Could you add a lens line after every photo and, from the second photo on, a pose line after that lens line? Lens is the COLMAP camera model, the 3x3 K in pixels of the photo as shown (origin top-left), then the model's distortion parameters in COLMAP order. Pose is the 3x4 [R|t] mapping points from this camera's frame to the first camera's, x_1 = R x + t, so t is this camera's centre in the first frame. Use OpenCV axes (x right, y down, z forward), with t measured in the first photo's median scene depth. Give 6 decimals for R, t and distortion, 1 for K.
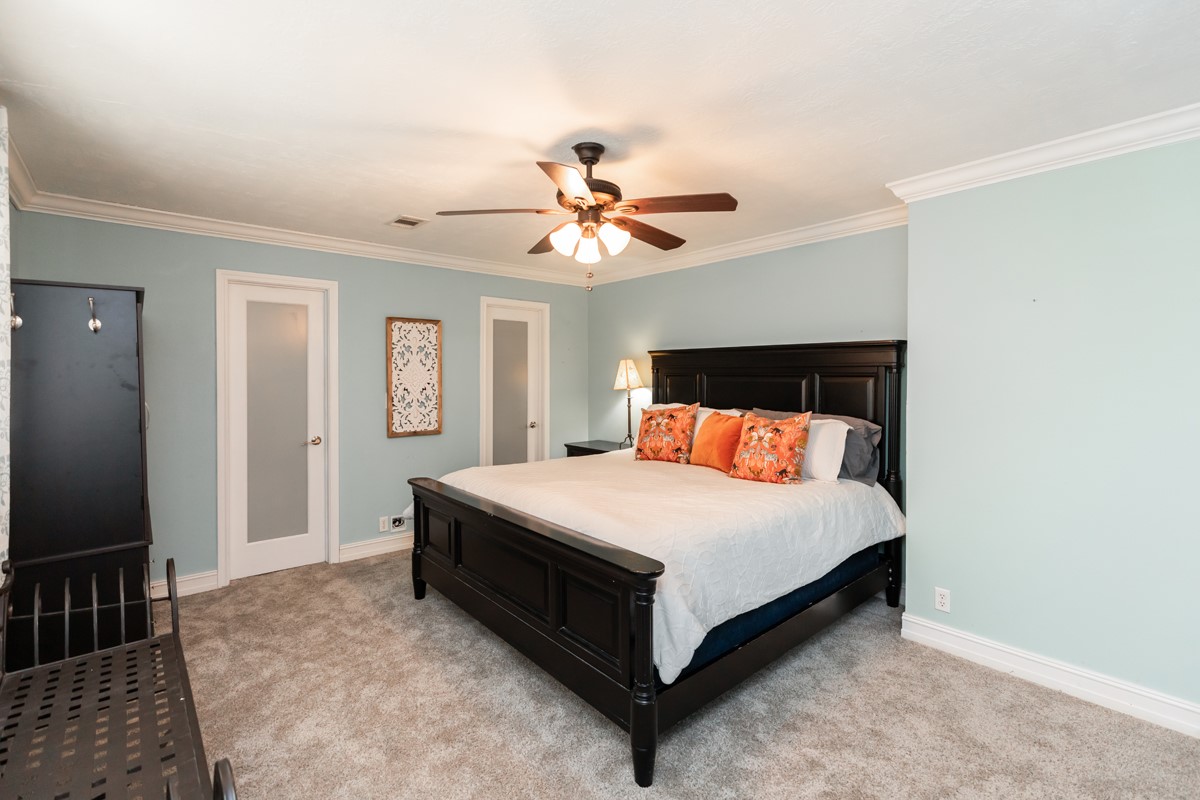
lens RADIAL K [[545.3, 0, 600.1], [0, 545.3, 379.9], [0, 0, 1]] dist [0.000982, -0.000379]
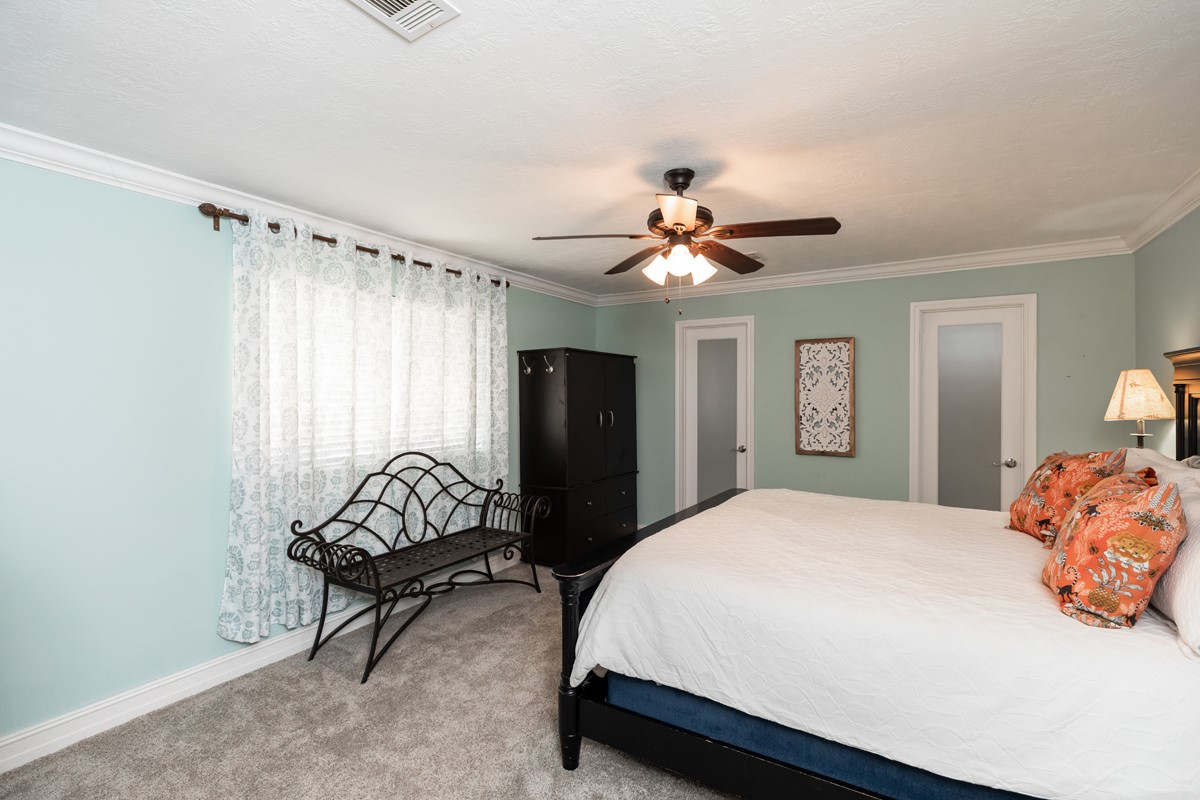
lens RADIAL K [[545.3, 0, 597.5], [0, 545.3, 396.5], [0, 0, 1]] dist [0.000982, -0.000379]
pose [[0.292126, 0.006777, -0.956356, 0.497332], [-0.007951, 0.999958, 0.004657, -0.007680], [0.956347, 0.006243, 0.292167, 0.309780]]
